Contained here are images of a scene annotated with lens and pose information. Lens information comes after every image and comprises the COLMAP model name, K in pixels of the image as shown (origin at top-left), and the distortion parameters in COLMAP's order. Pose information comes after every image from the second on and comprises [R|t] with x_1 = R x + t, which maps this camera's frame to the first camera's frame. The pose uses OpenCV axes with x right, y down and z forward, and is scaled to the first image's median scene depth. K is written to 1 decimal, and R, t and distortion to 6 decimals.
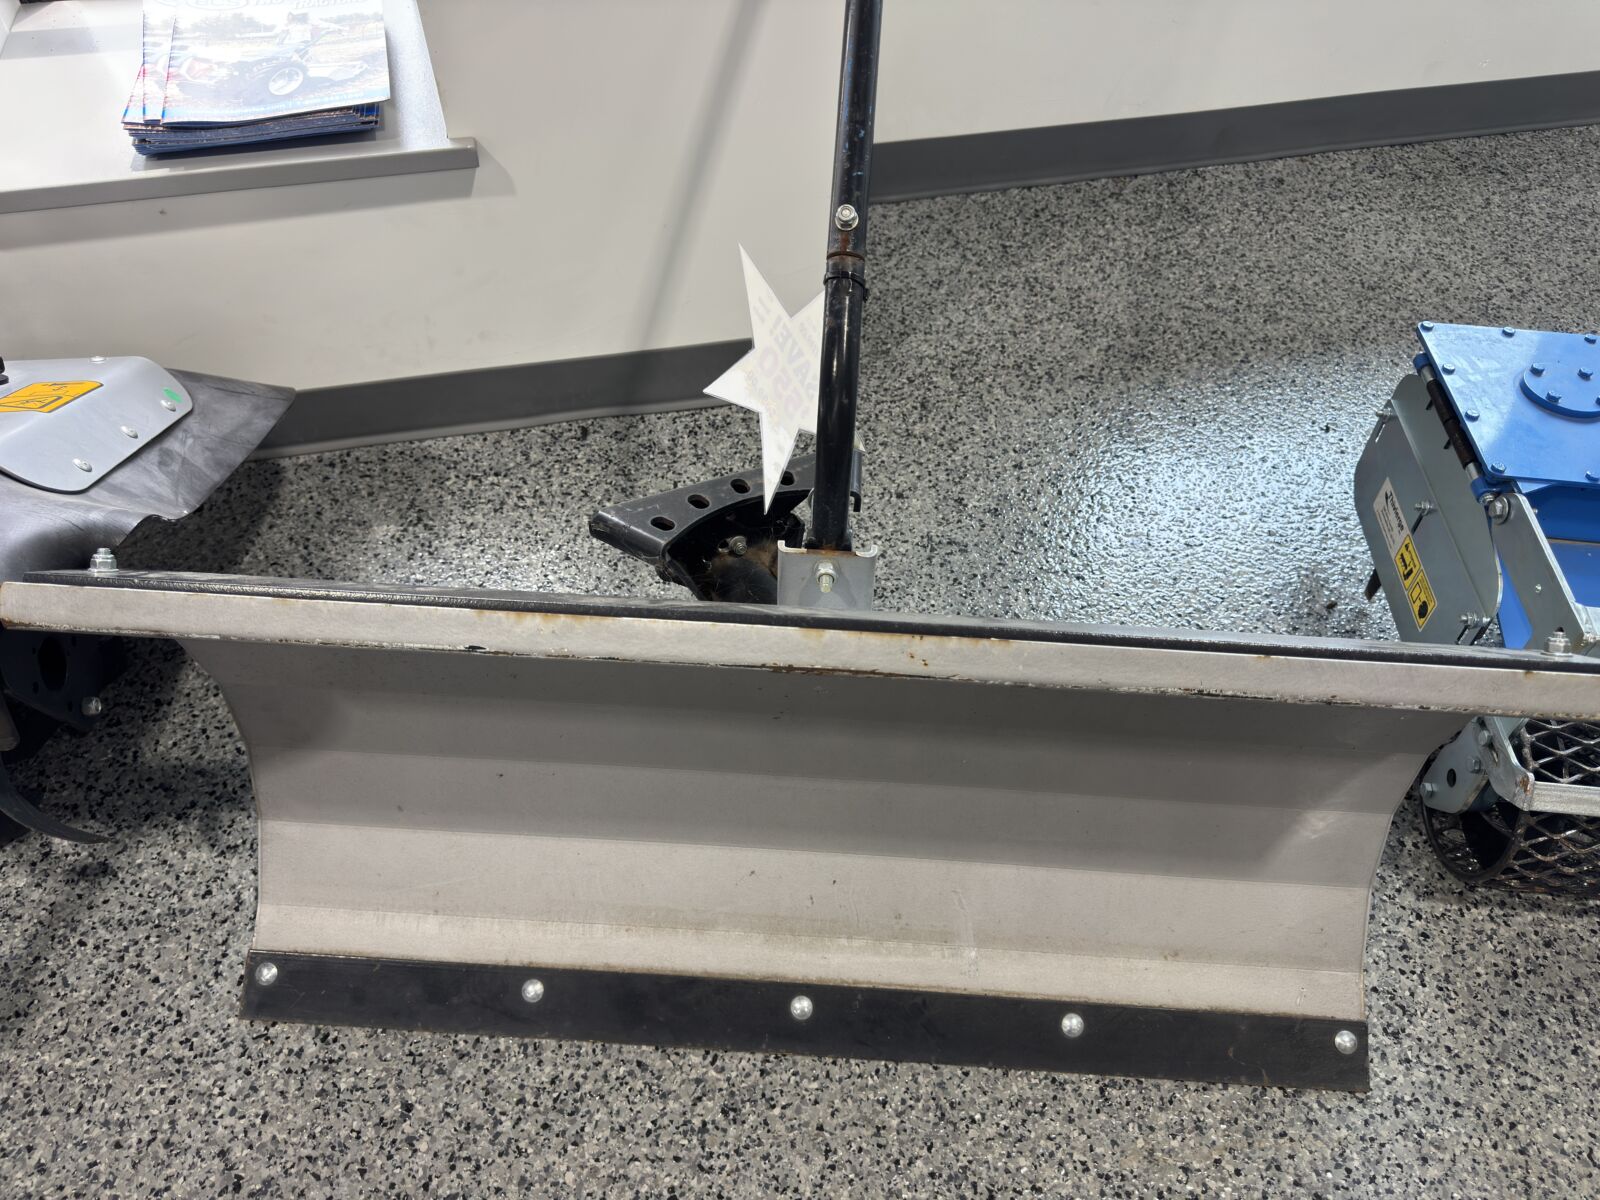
lens RADIAL K [[1121.3, 0, 810.0], [0, 1121.3, 596.6], [0, 0, 1]] dist [0.010461, -0.015350]
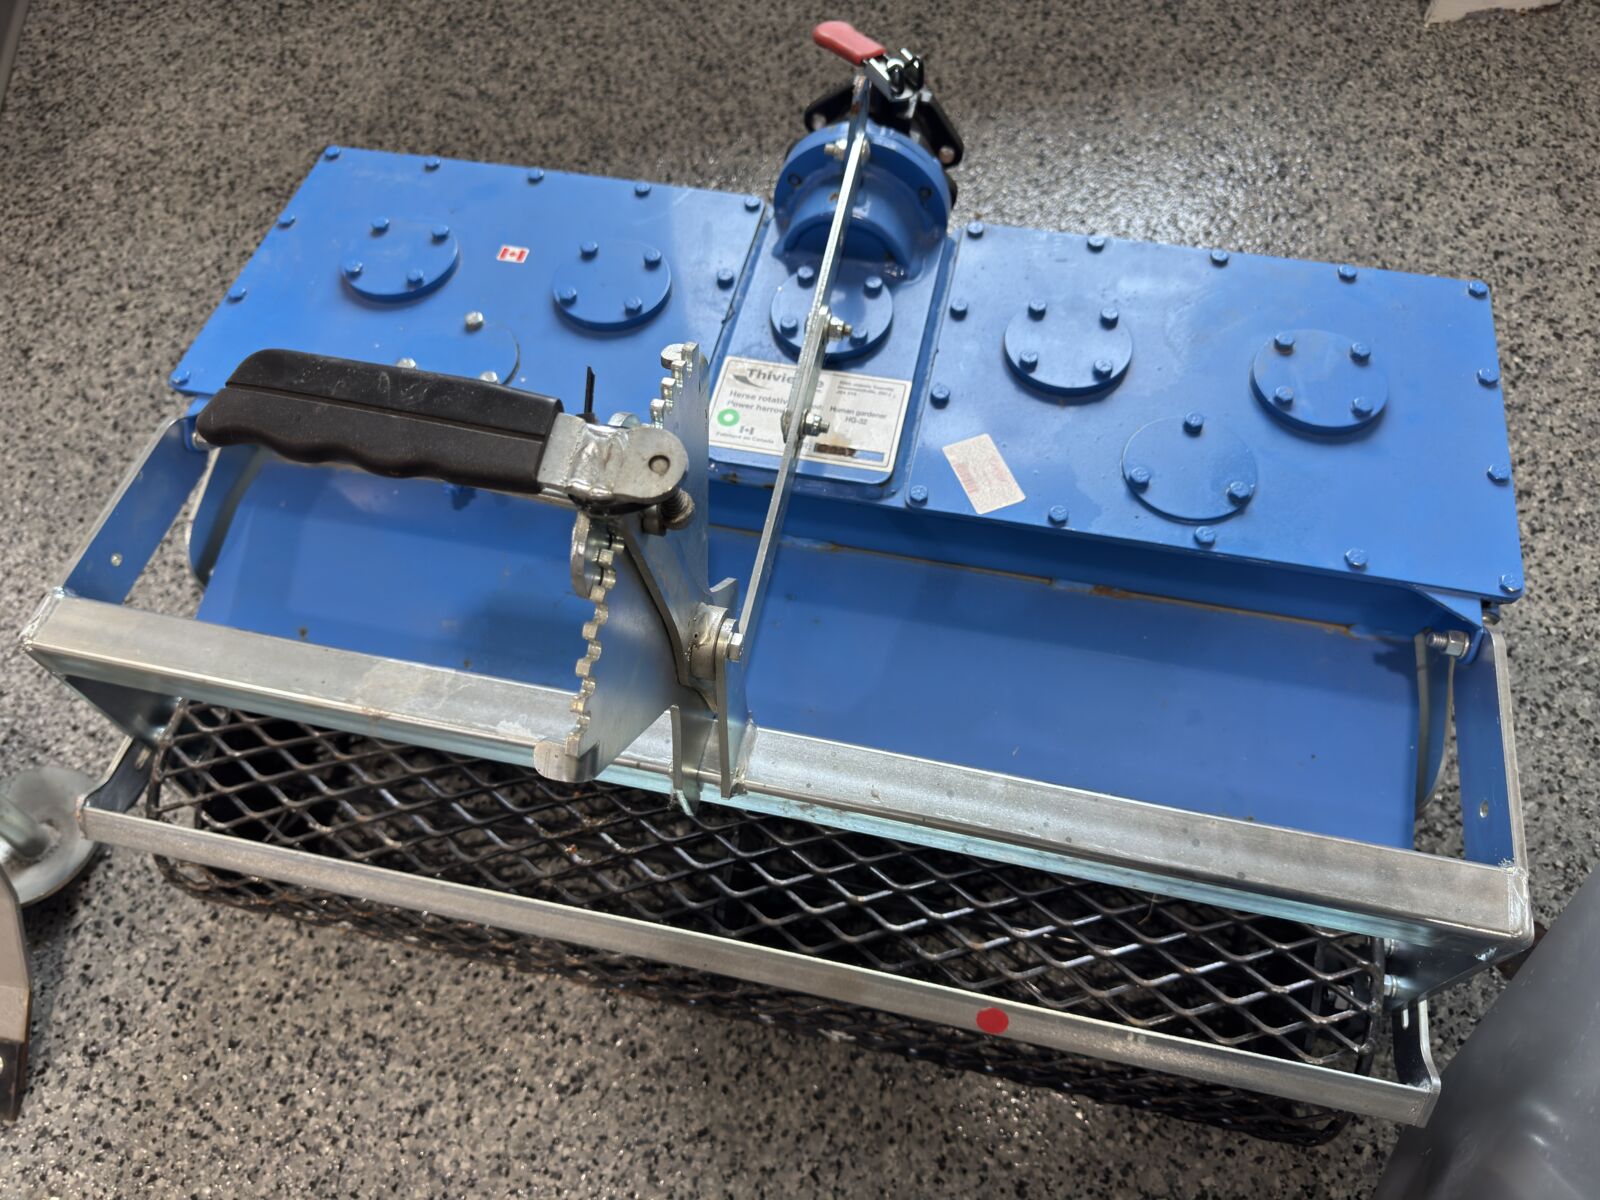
lens RADIAL K [[1121.3, 0, 797.7], [0, 1121.3, 590.8], [0, 0, 1]] dist [0.010461, -0.015350]
pose [[0.991795, 0.064317, -0.110482, 0.868620], [-0.039009, 0.975266, 0.217565, -0.124802], [0.121742, -0.211470, 0.969773, 0.241255]]
